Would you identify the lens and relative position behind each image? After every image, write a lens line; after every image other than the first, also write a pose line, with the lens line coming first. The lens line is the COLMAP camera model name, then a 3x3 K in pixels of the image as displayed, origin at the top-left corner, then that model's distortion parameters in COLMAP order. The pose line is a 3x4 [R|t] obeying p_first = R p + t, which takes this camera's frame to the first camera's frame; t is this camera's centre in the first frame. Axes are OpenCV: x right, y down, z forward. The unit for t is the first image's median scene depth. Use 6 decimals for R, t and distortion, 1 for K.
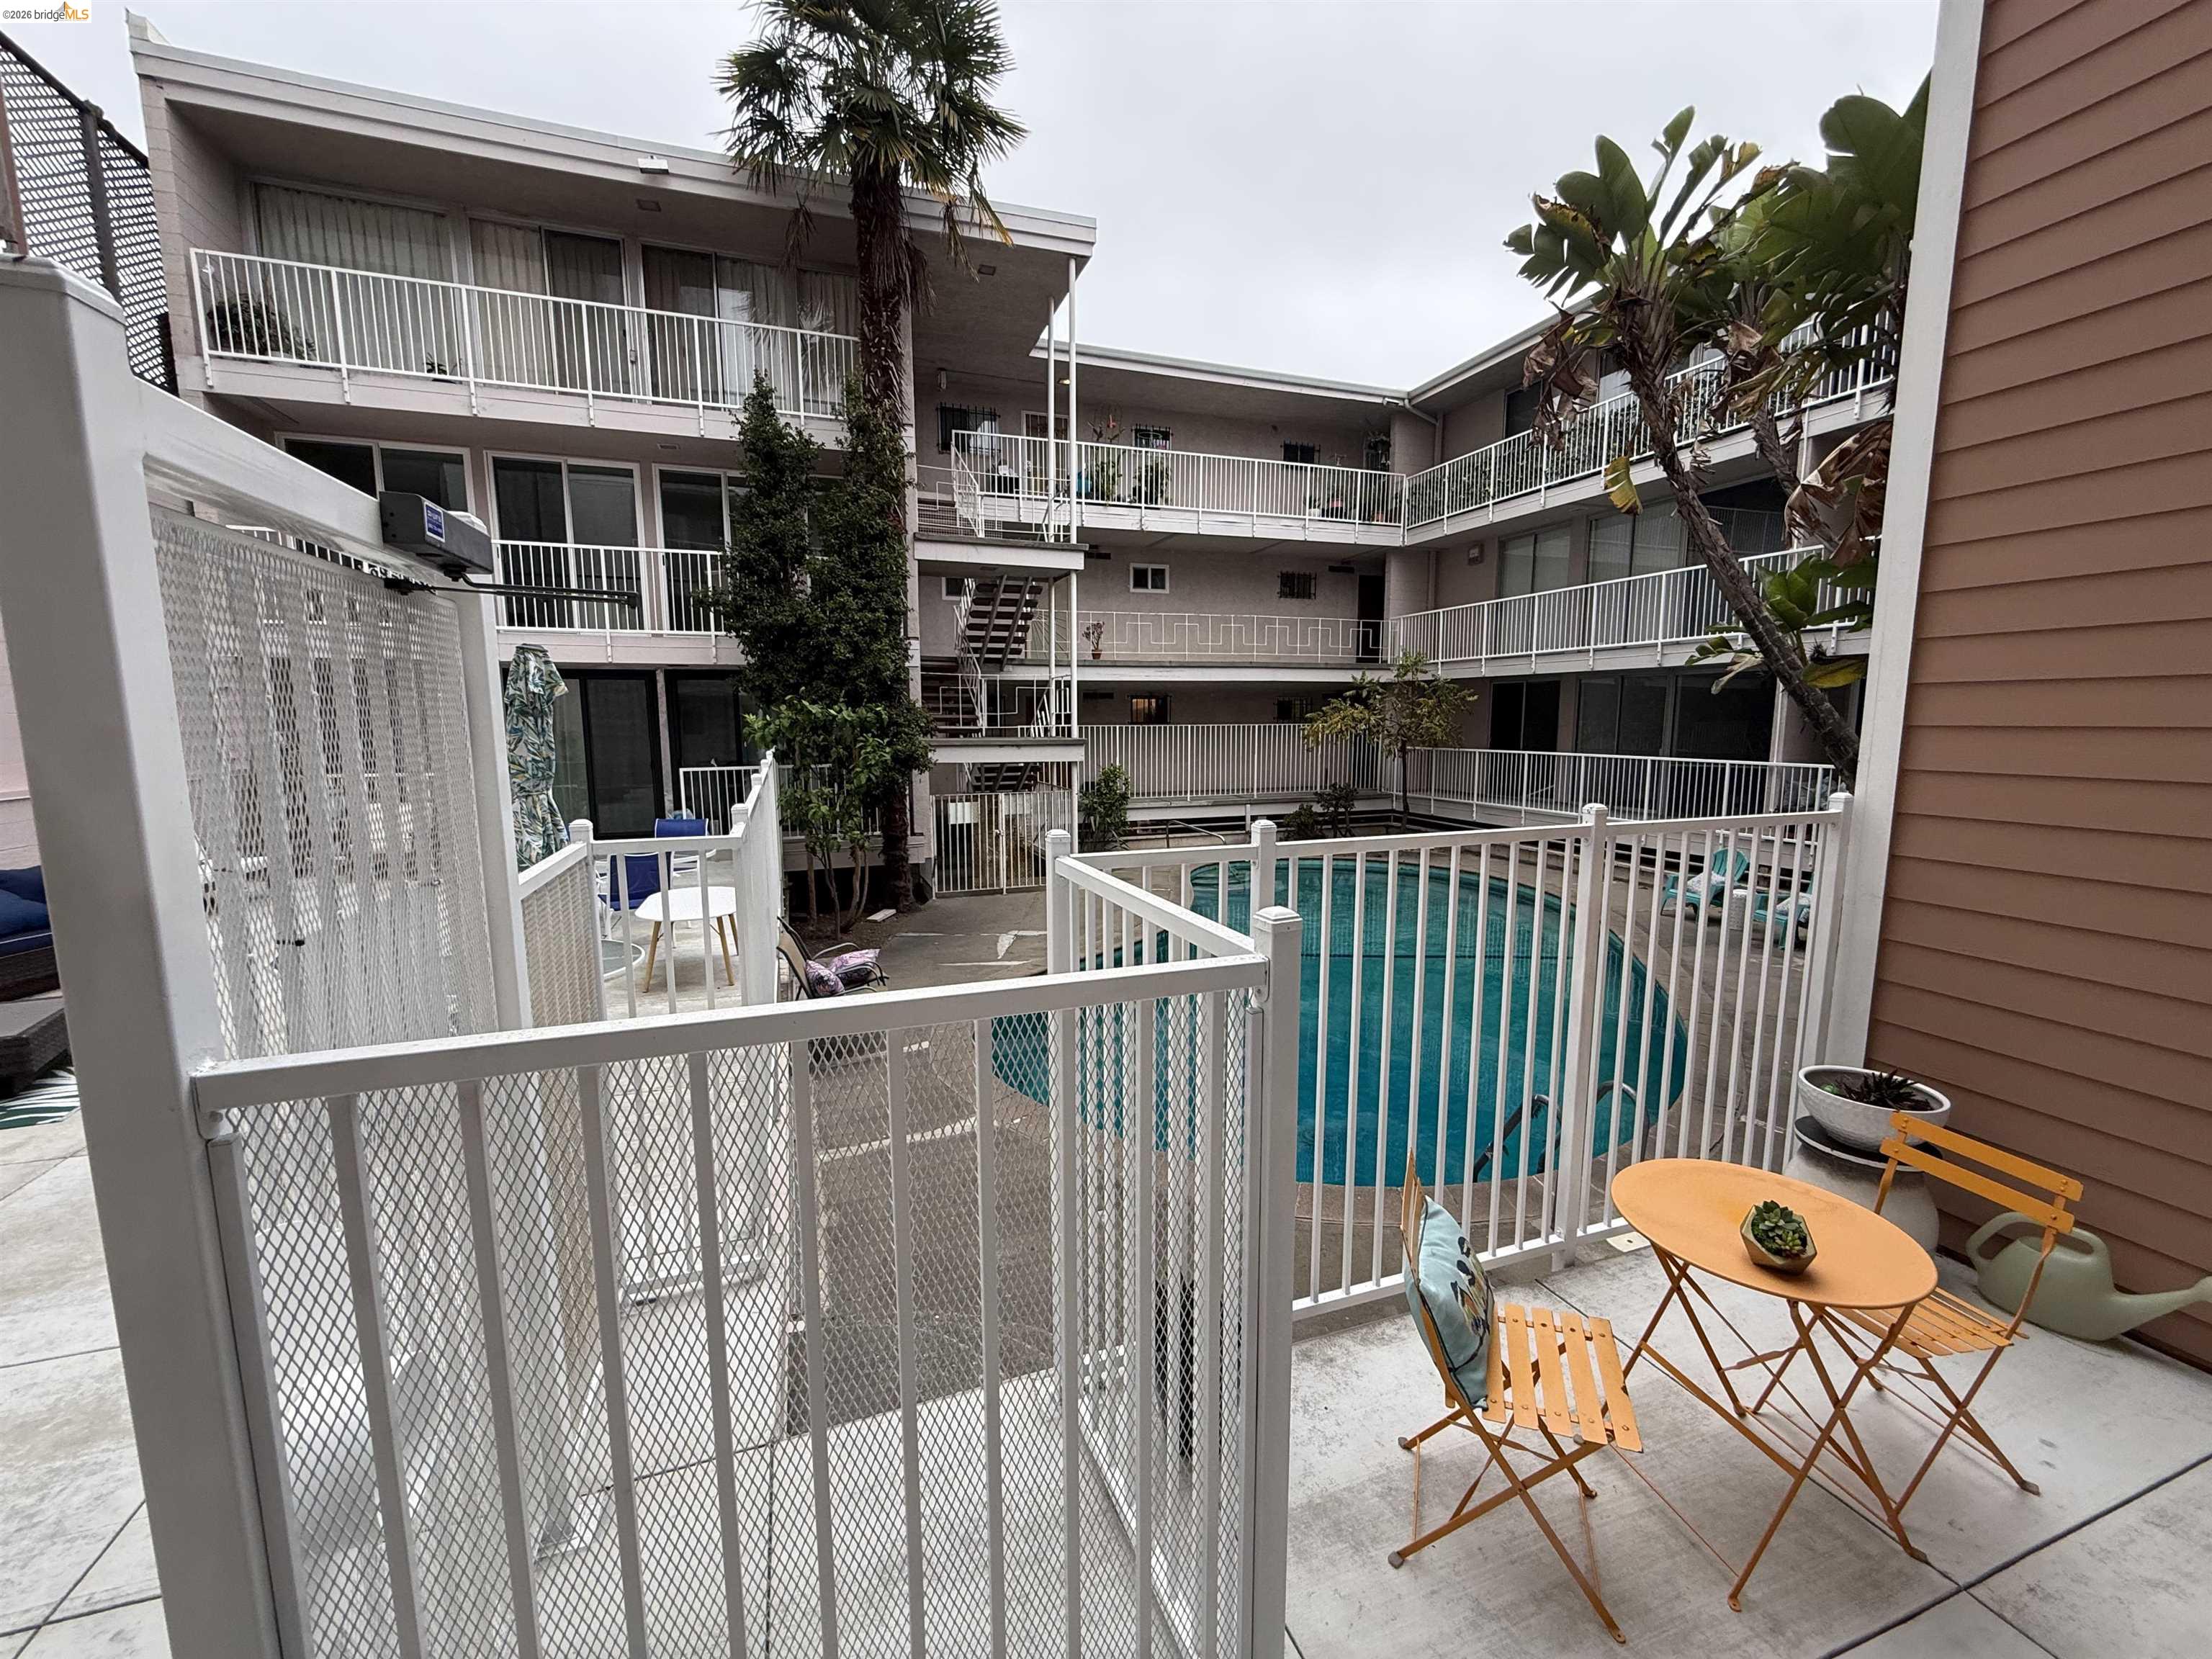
lens RADIAL K [[885.8, 0, 1104.7], [0, 885.8, 836.2], [0, 0, 1]] dist [-0.000920, 0.000308]
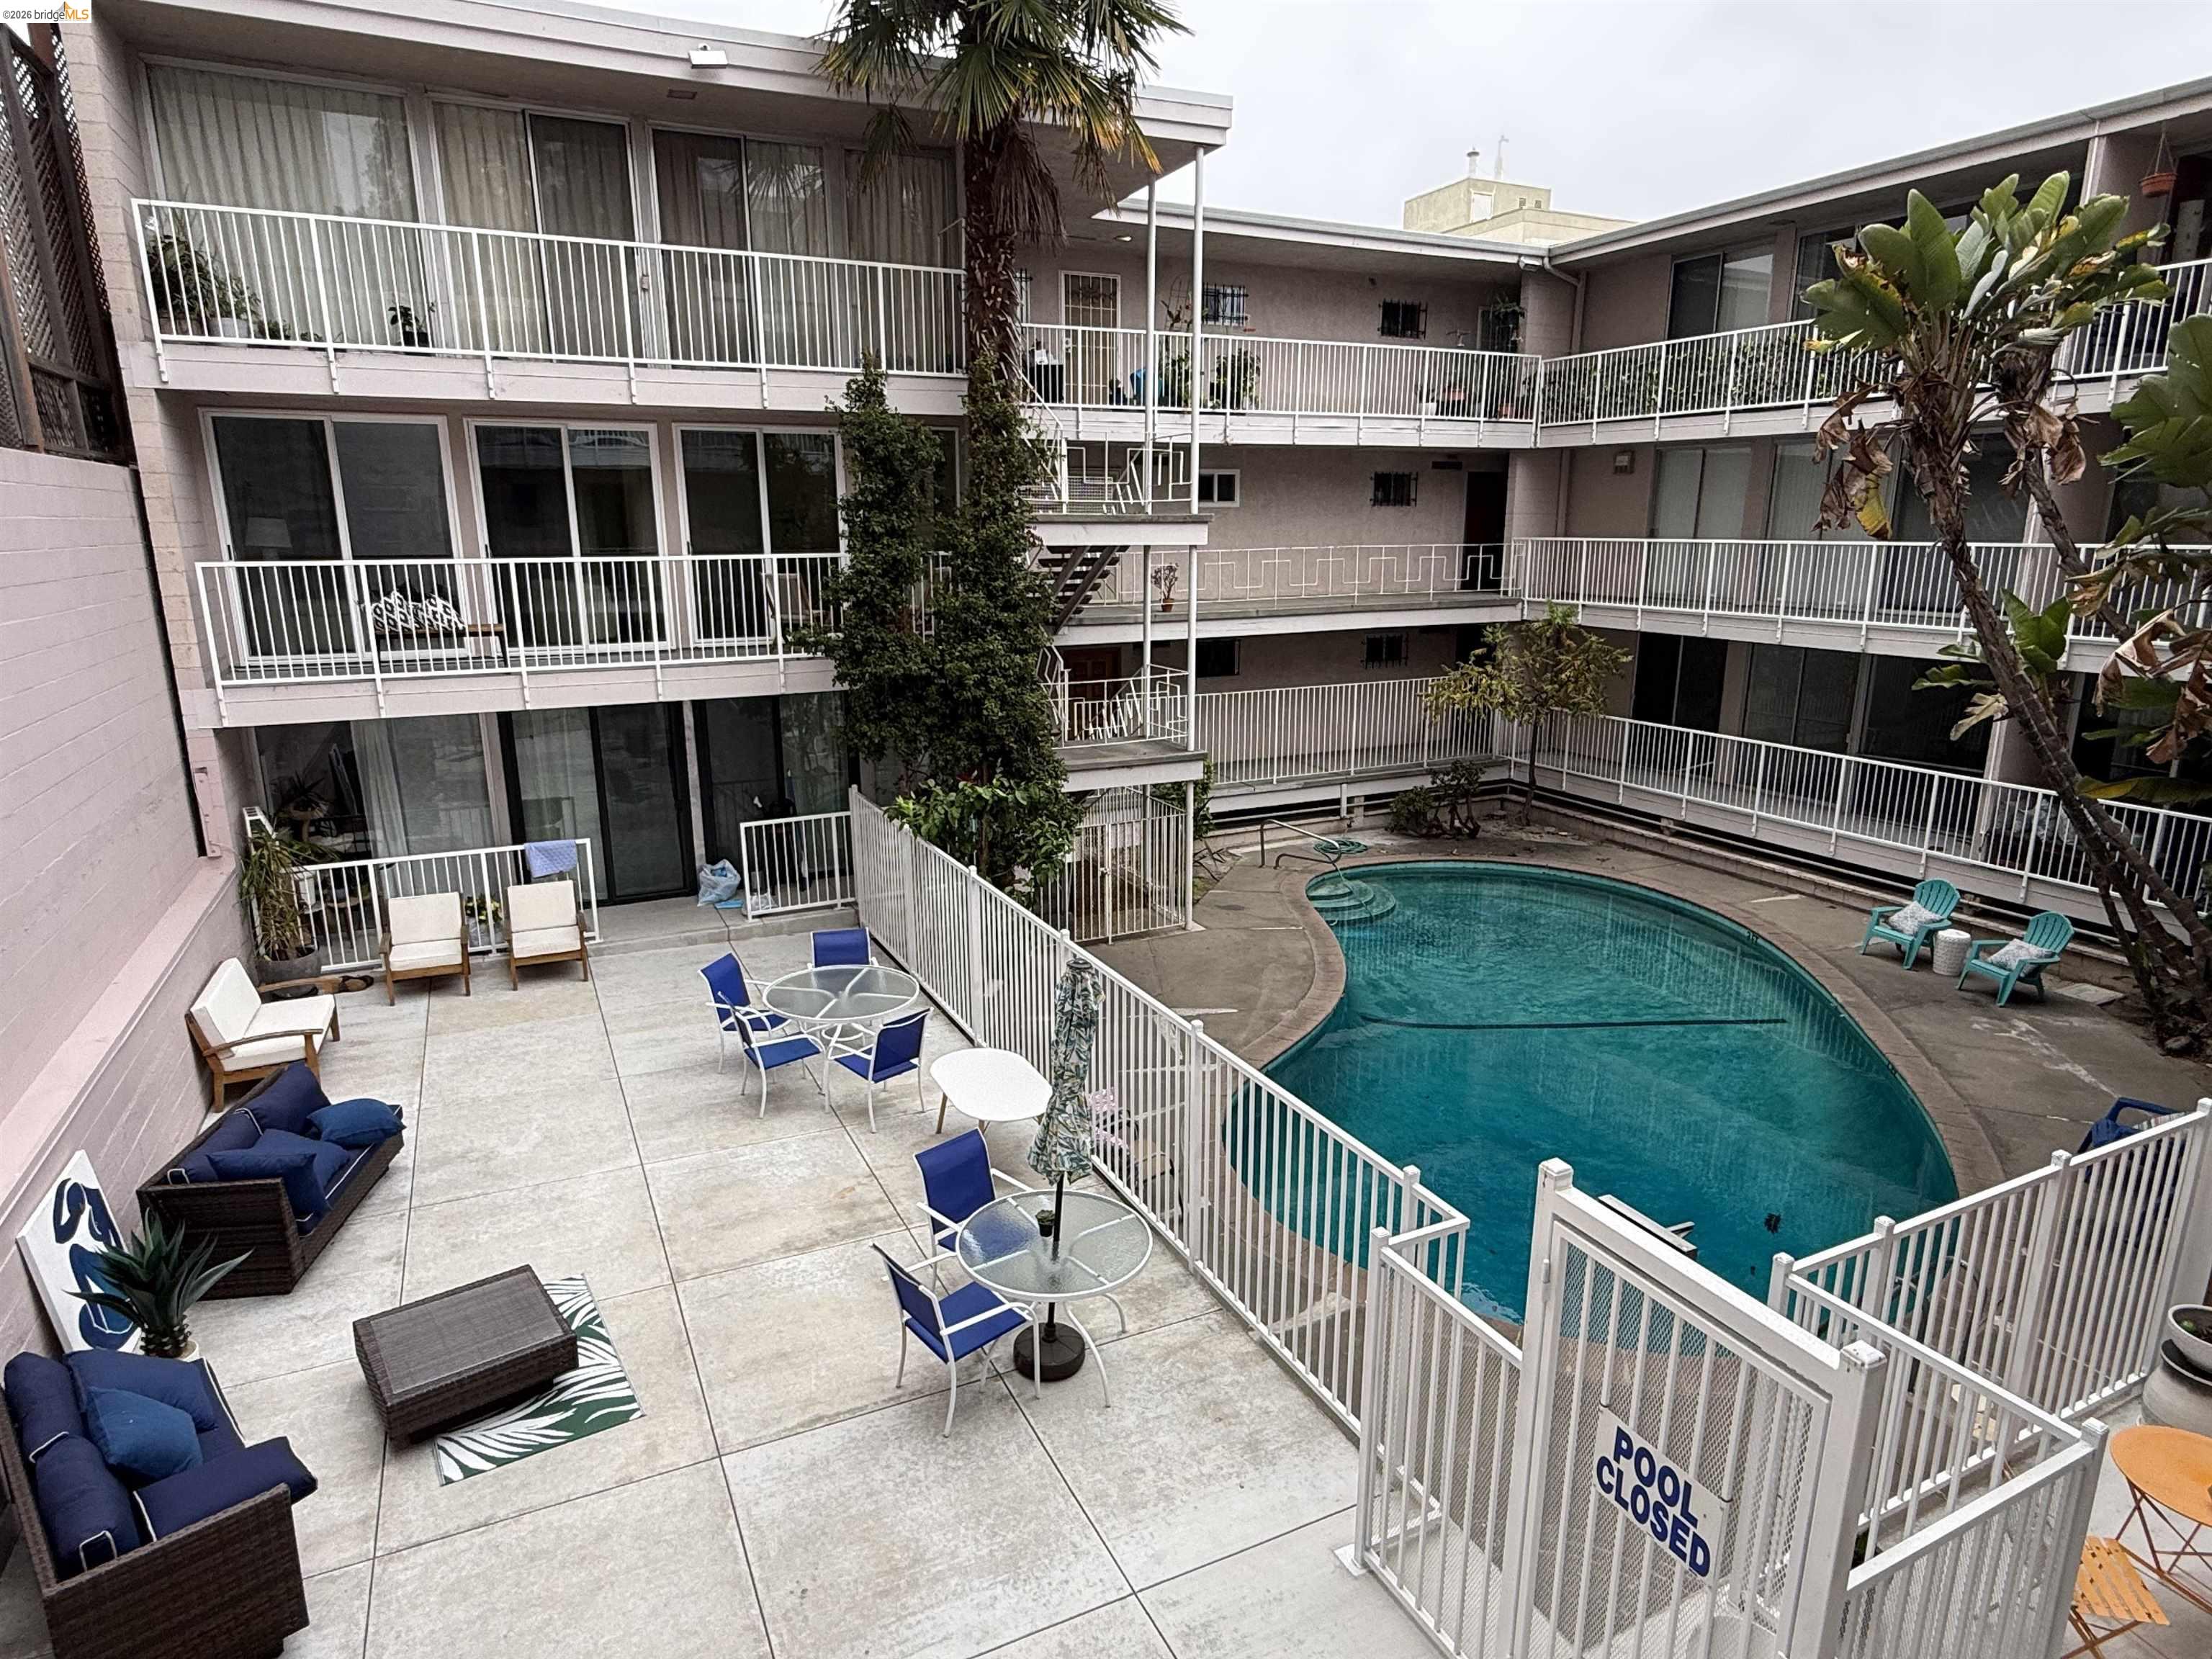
lens RADIAL K [[1269.8, 0, 1106.9], [0, 1269.8, 840.3], [0, 0, 1]] dist [-0.001891, -0.001308]
pose [[0.993763, -0.027838, 0.107978, -0.216856], [0.015252, 0.993169, 0.115682, -0.149717], [-0.110461, -0.113313, 0.987400, -0.138179]]
